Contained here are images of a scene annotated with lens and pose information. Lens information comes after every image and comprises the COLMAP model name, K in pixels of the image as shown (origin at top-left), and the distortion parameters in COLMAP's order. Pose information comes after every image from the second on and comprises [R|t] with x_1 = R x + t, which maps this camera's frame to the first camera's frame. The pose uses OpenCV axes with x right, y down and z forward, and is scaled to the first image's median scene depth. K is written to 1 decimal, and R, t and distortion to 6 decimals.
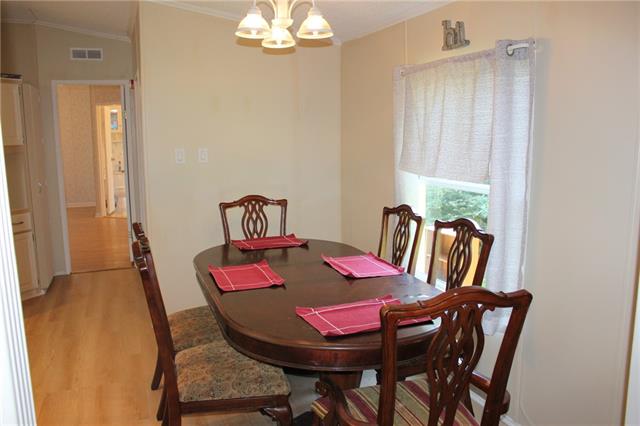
lens RADIAL K [[536.3, 0, 320.0], [0, 536.3, 213.0], [0, 0, 1]] dist [-0.163958, 0.185366]
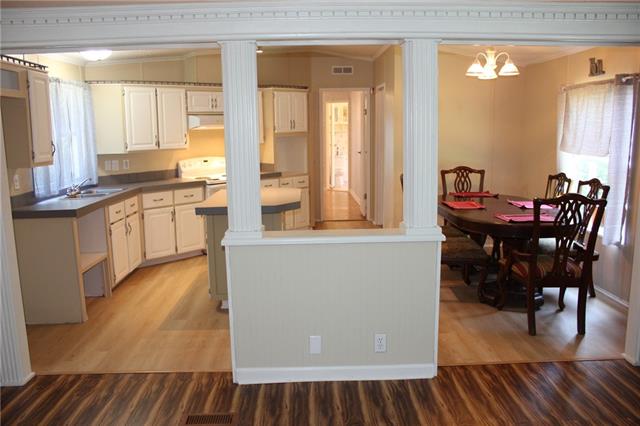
lens RADIAL K [[536.3, 0, 320.0], [0, 536.3, 213.0], [0, 0, 1]] dist [-0.163958, 0.185366]
pose [[0.944145, 0.052932, -0.325251, -0.009747], [-0.048718, 0.998590, 0.021093, 0.109672], [0.325909, -0.004070, 0.945392, -0.721310]]
